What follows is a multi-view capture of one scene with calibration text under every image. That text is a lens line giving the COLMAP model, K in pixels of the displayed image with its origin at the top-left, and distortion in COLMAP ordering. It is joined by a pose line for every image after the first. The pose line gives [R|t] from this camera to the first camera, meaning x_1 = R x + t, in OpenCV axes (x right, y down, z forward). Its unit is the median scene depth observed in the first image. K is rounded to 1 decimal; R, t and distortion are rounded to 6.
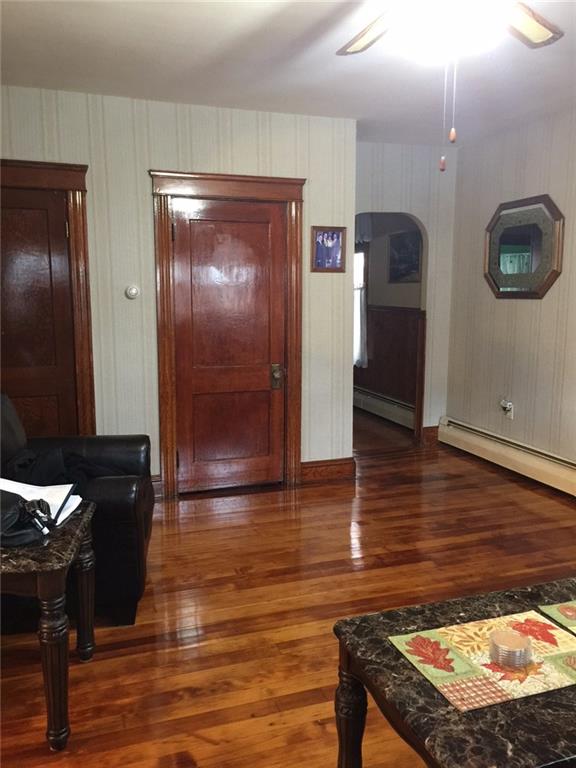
lens RADIAL K [[648.7, 0, 294.9], [0, 648.7, 349.9], [0, 0, 1]] dist [0.062711, -0.076813]
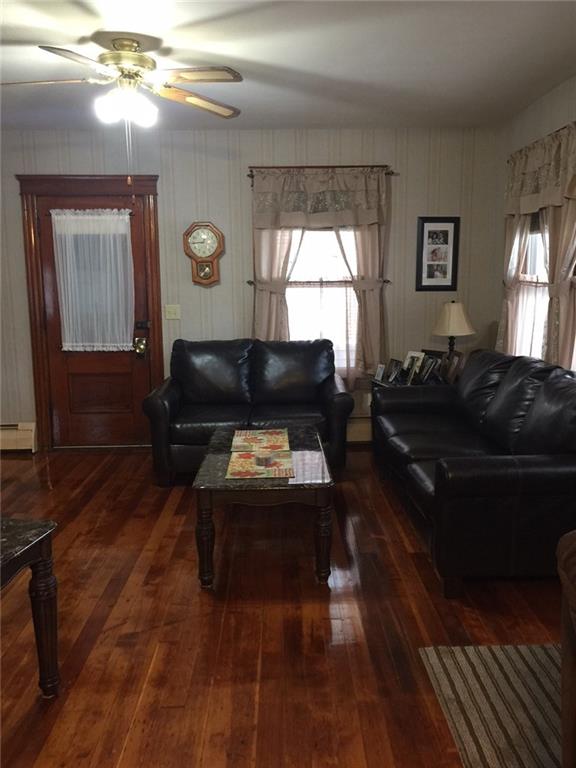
lens RADIAL K [[648.7, 0, 289.8], [0, 648.7, 386.4], [0, 0, 1]] dist [0.062711, -0.076813]
pose [[0.315263, -0.159933, 0.935431, -1.174880], [0.109267, 0.985259, 0.131627, 0.000728], [-0.942693, 0.060715, 0.328092, 0.238996]]
